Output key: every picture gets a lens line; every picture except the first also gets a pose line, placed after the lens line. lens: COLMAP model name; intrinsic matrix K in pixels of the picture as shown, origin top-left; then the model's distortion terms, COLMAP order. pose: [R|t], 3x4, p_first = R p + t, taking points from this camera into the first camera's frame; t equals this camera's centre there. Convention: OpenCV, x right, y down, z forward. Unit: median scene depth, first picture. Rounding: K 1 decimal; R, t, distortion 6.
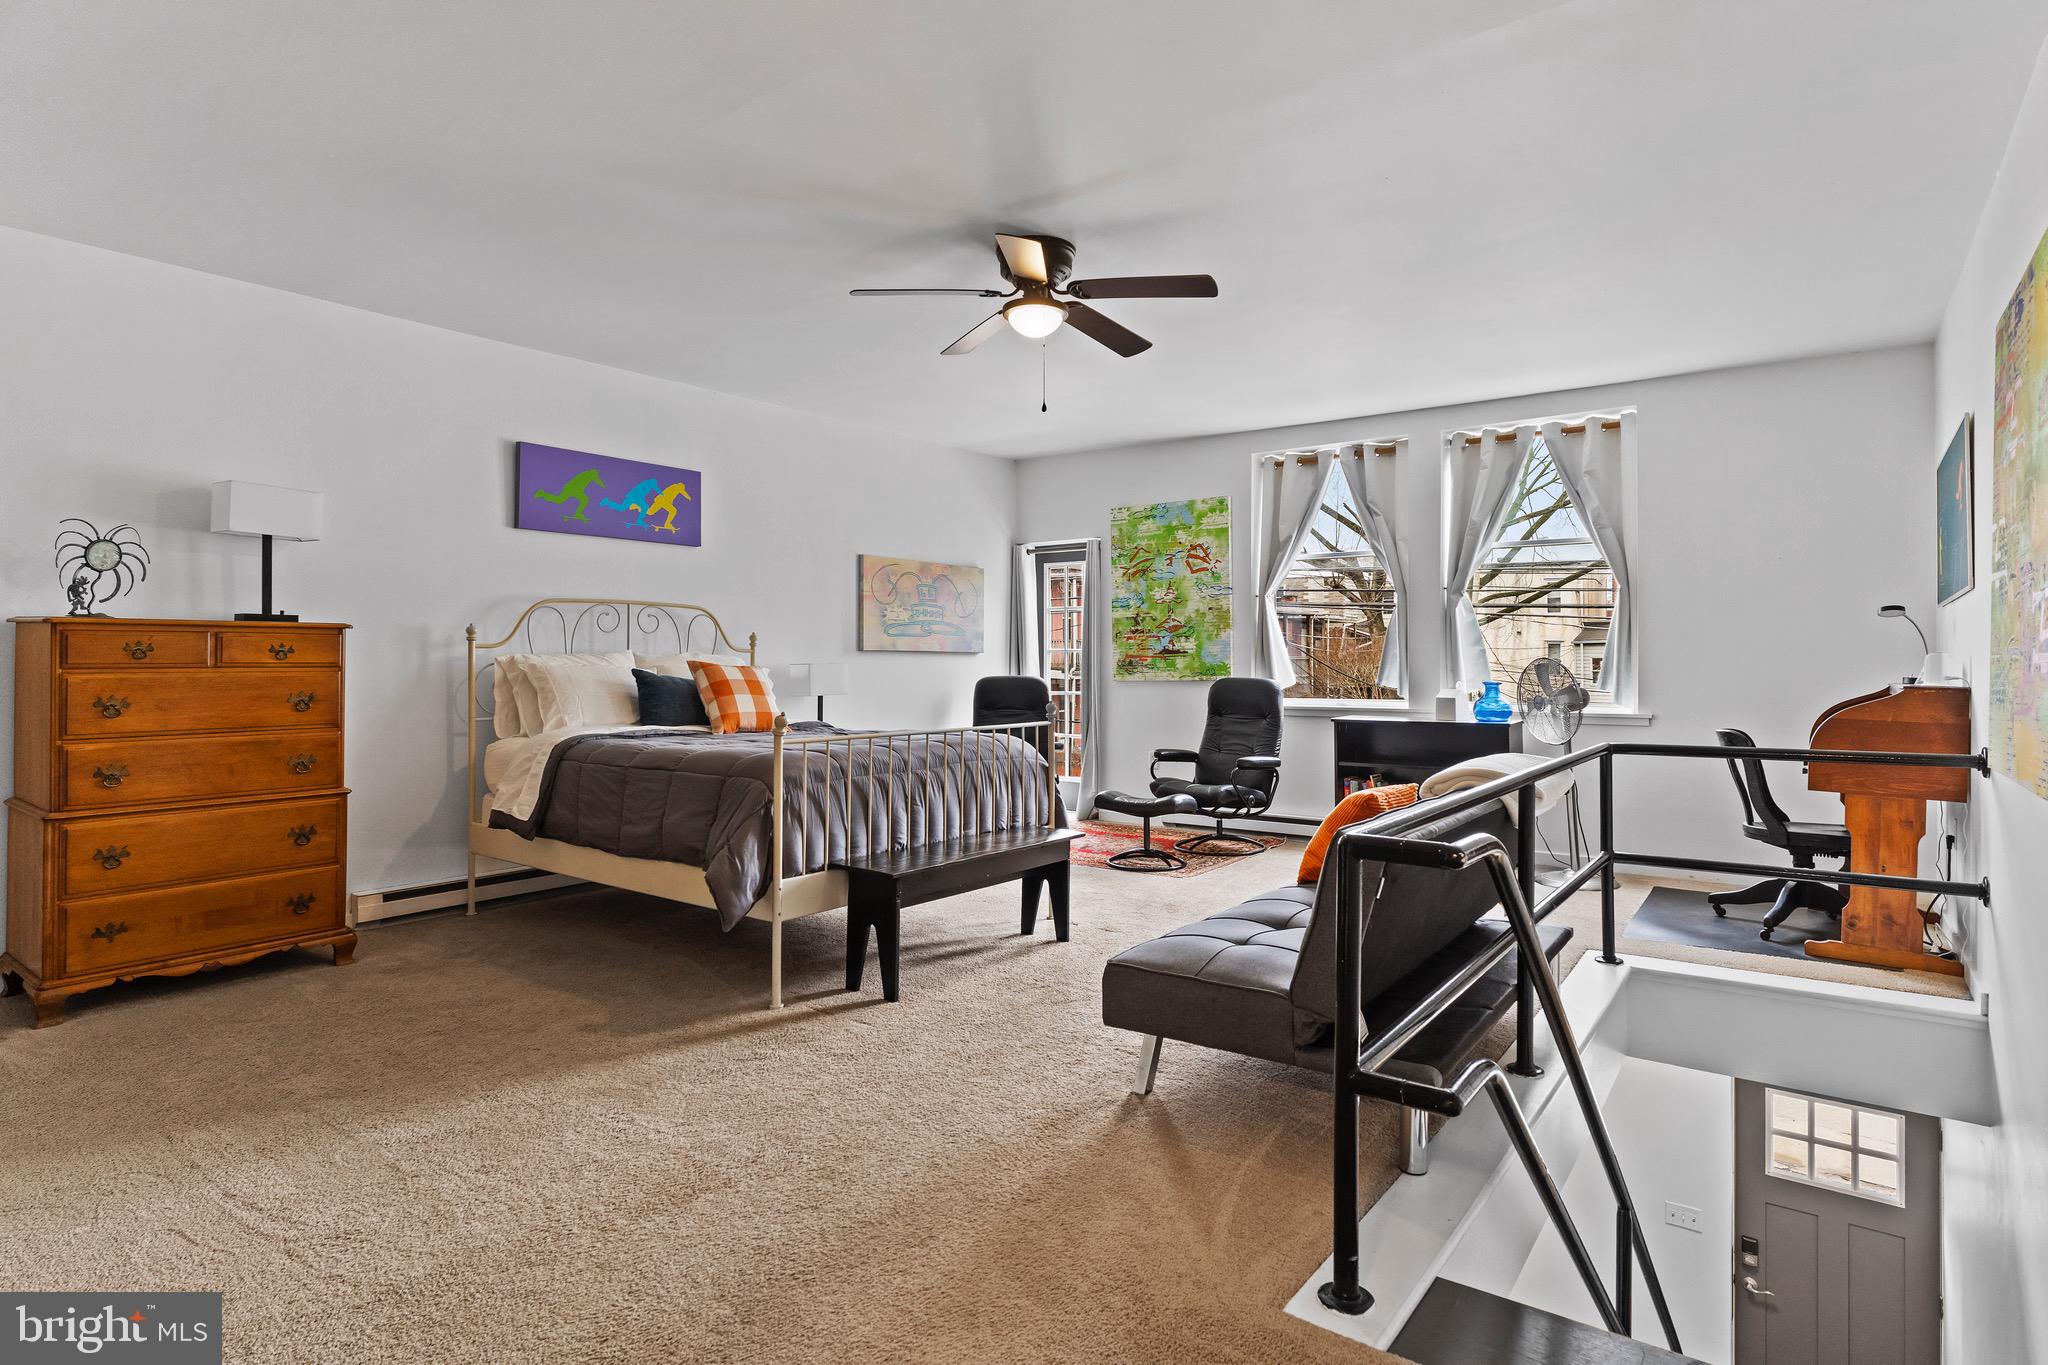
lens RADIAL K [[1055.6, 0, 1009.1], [0, 1055.6, 729.4], [0, 0, 1]] dist [-0.005098, 0.000624]
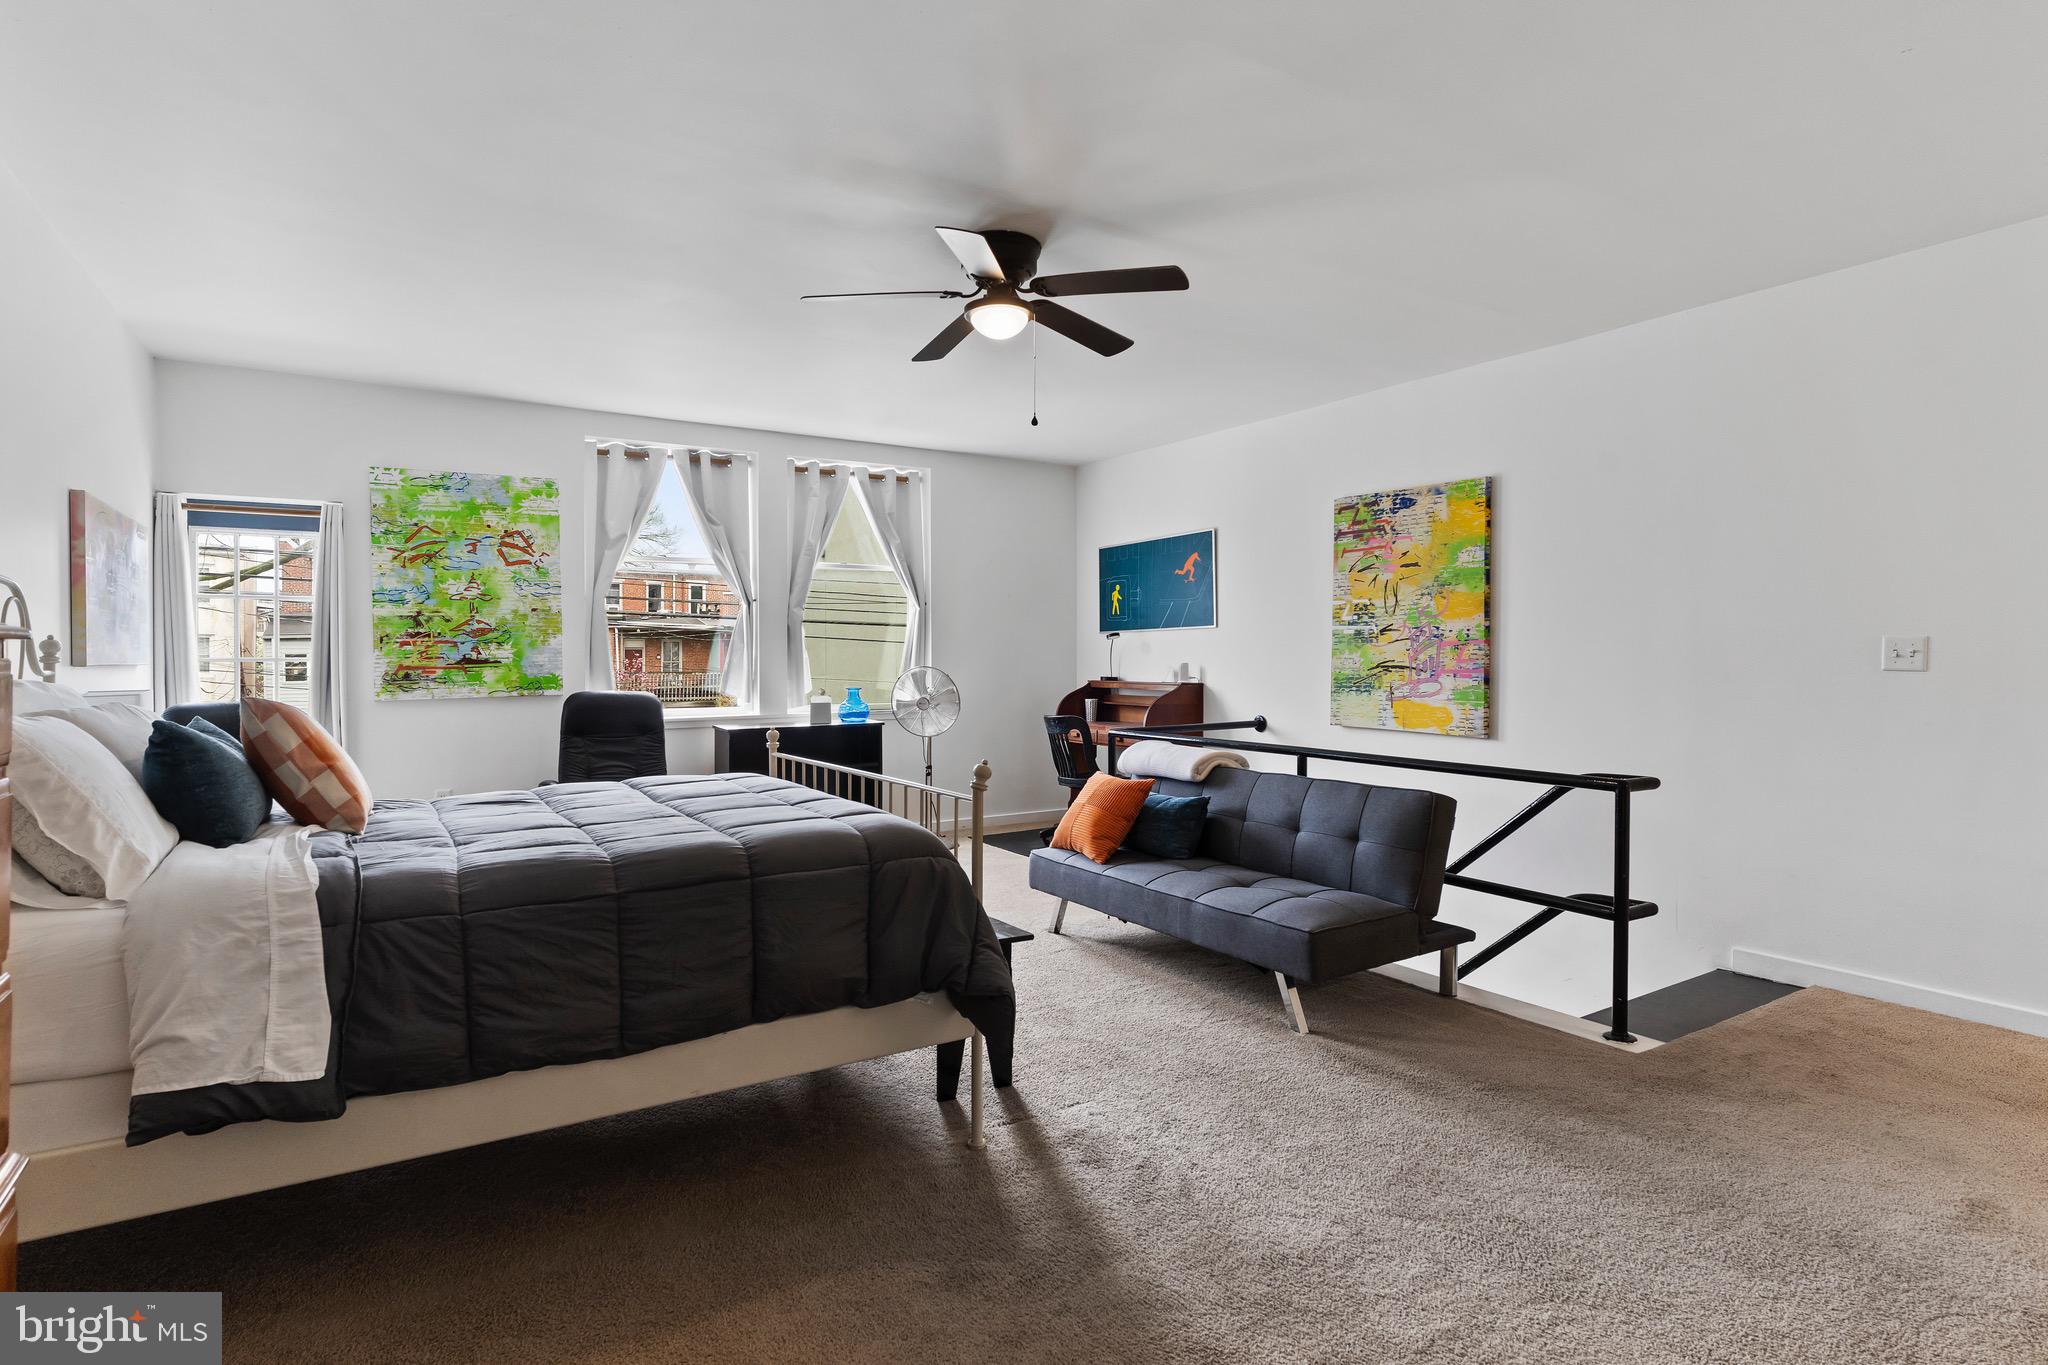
lens RADIAL K [[1055.6, 0, 1009.1], [0, 1055.6, 729.4], [0, 0, 1]] dist [-0.005098, 0.000624]
pose [[0.369586, -0.068248, 0.926687, -0.444986], [0.065074, 0.996751, 0.047455, -0.034603], [-0.926915, 0.042764, 0.372826, 0.338129]]
